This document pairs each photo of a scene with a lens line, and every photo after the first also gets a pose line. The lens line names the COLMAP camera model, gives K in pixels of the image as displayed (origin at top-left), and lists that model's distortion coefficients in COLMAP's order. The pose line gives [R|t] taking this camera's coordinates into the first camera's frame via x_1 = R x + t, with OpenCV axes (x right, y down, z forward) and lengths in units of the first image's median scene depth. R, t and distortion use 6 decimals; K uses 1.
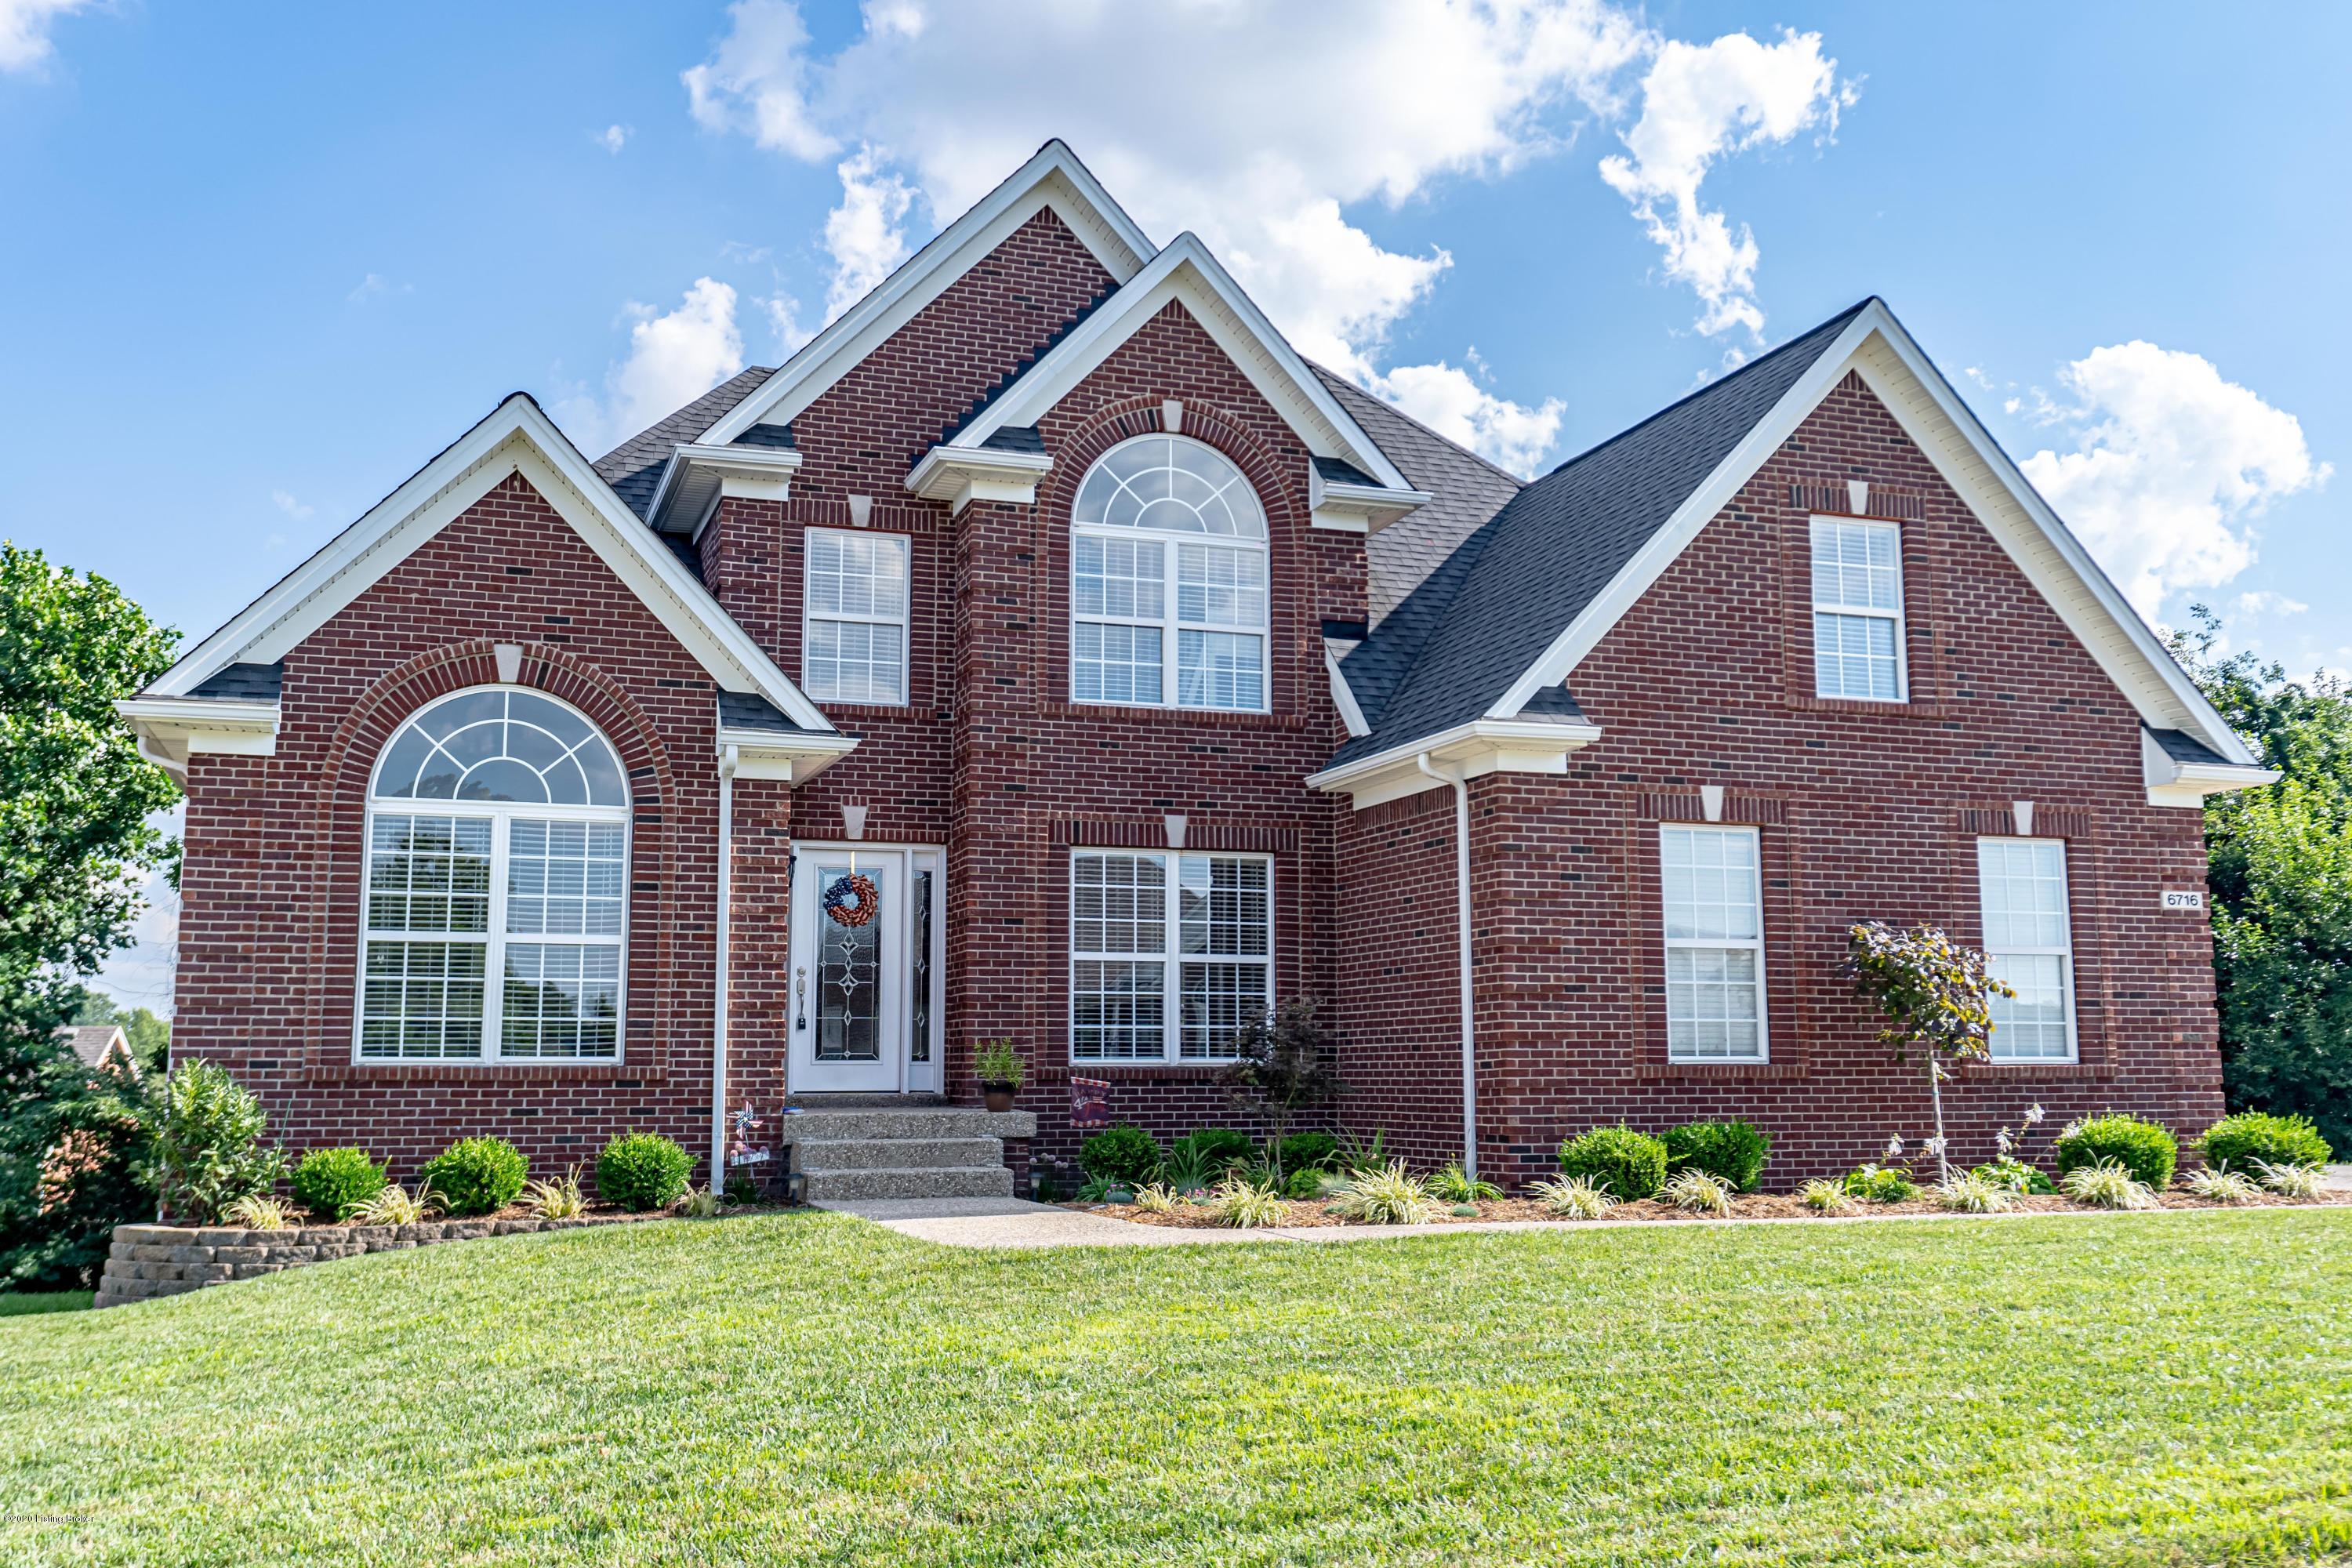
lens RADIAL K [[2104.4, 0, 1135.0], [0, 2104.4, 781.3], [0, 0, 1]] dist [0.004478, -0.008512]
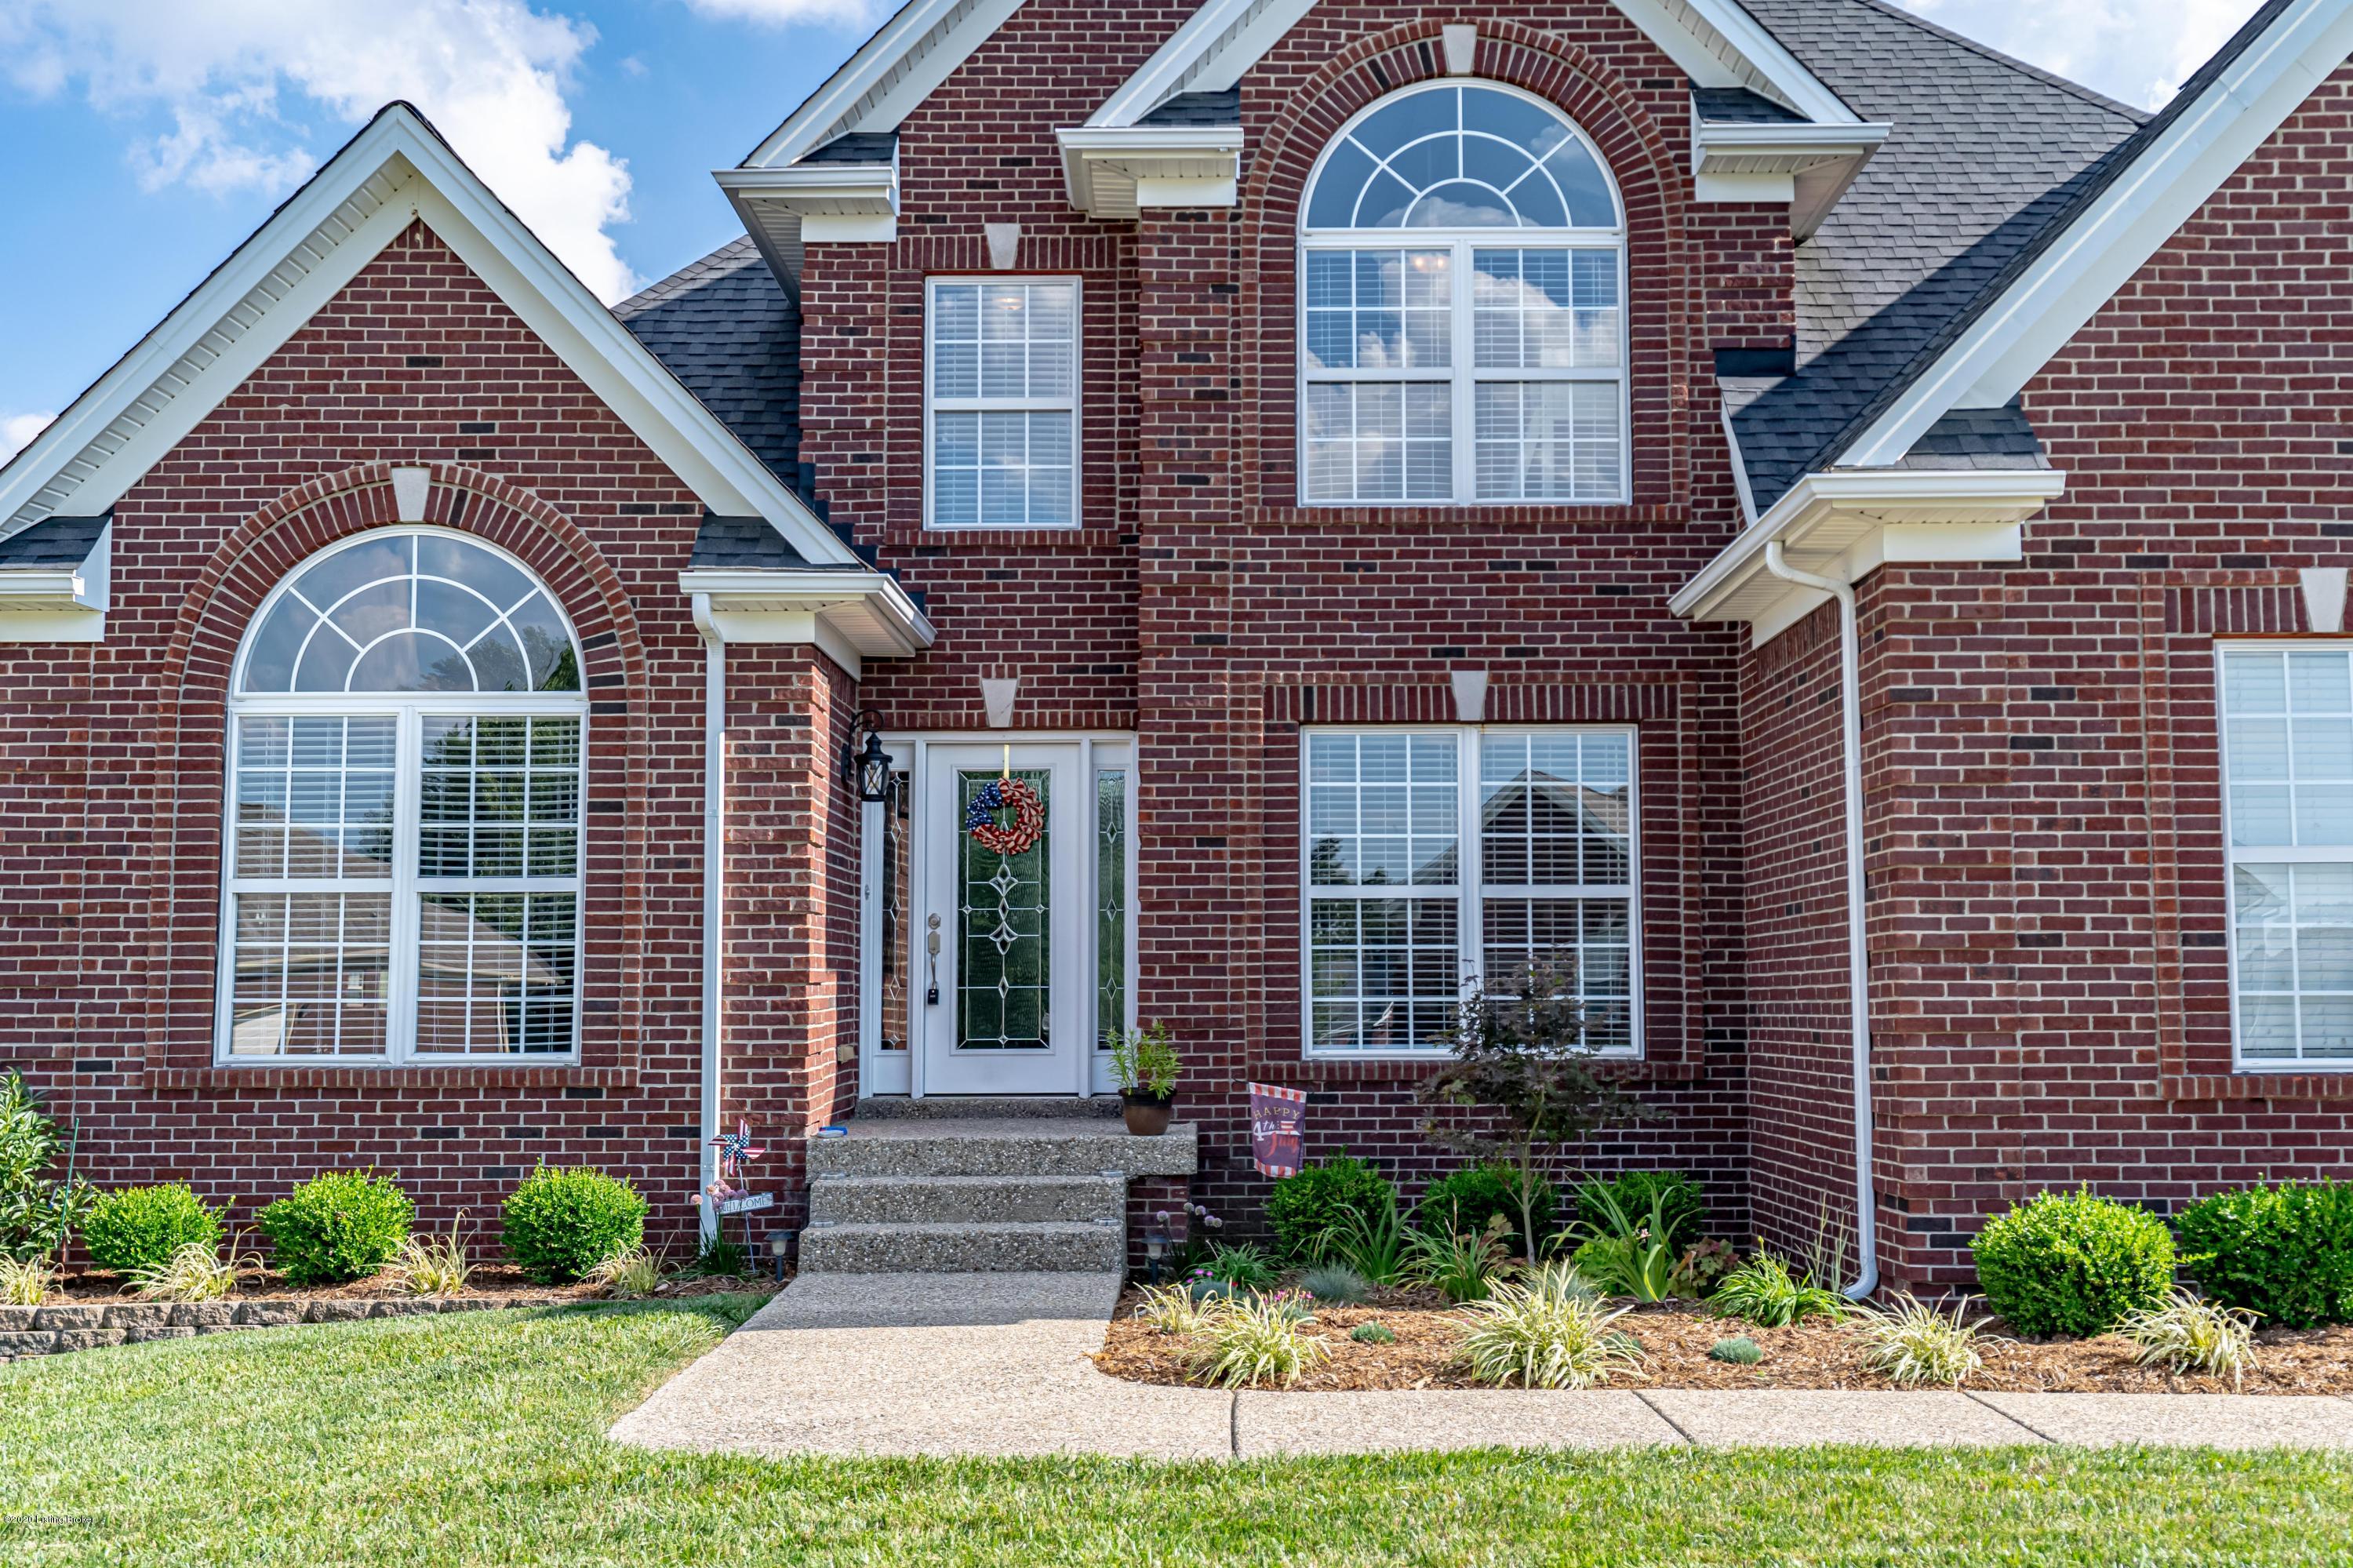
lens RADIAL K [[2401.8, 0, 1208.7], [0, 2401.8, 781.5], [0, 0, 1]] dist [0.012591, -0.011996]
pose [[0.945275, -0.031719, -0.324728, 0.204623], [0.046504, 0.998200, 0.037869, 0.020810], [0.322942, -0.050898, 0.945049, 0.314706]]
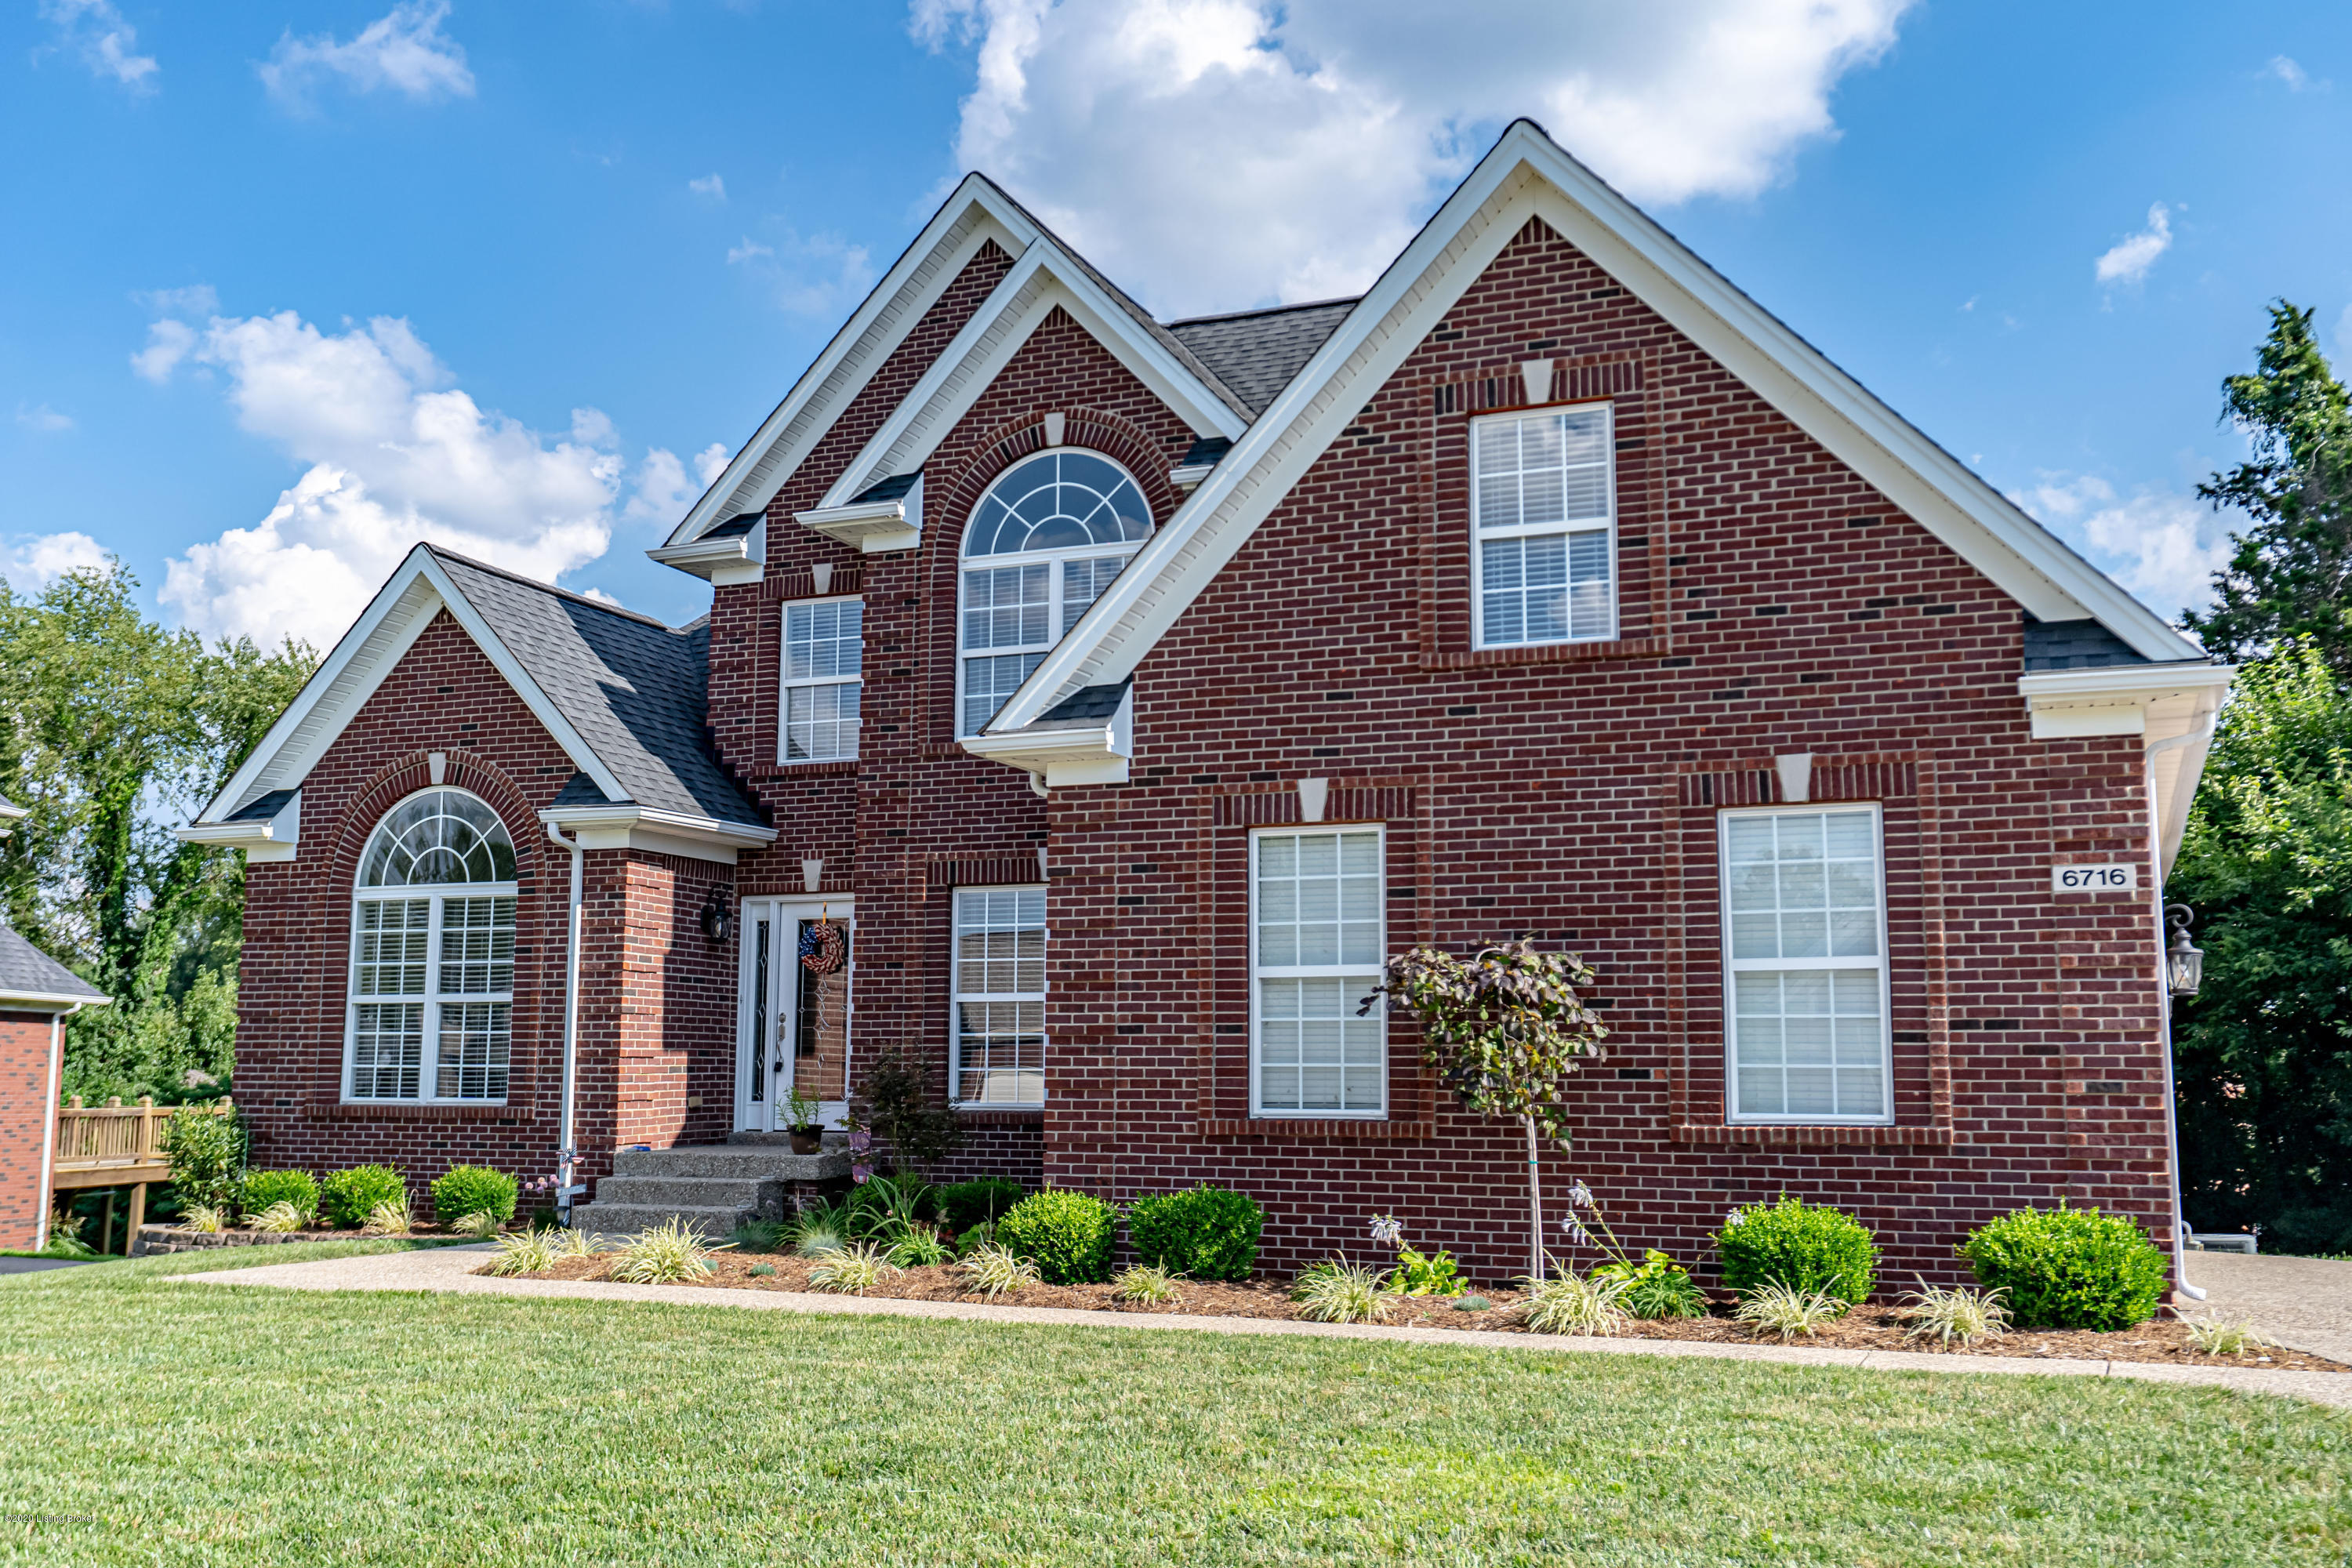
lens RADIAL K [[2158.5, 0, 1176.0], [0, 2158.5, 784.0], [0, 0, 1]] dist [0.005896, 0.001064]
pose [[0.753707, -0.085579, -0.651615, 0.793876], [0.083548, 0.995918, -0.034160, 0.029036], [0.651878, -0.028695, 0.757781, 0.334137]]
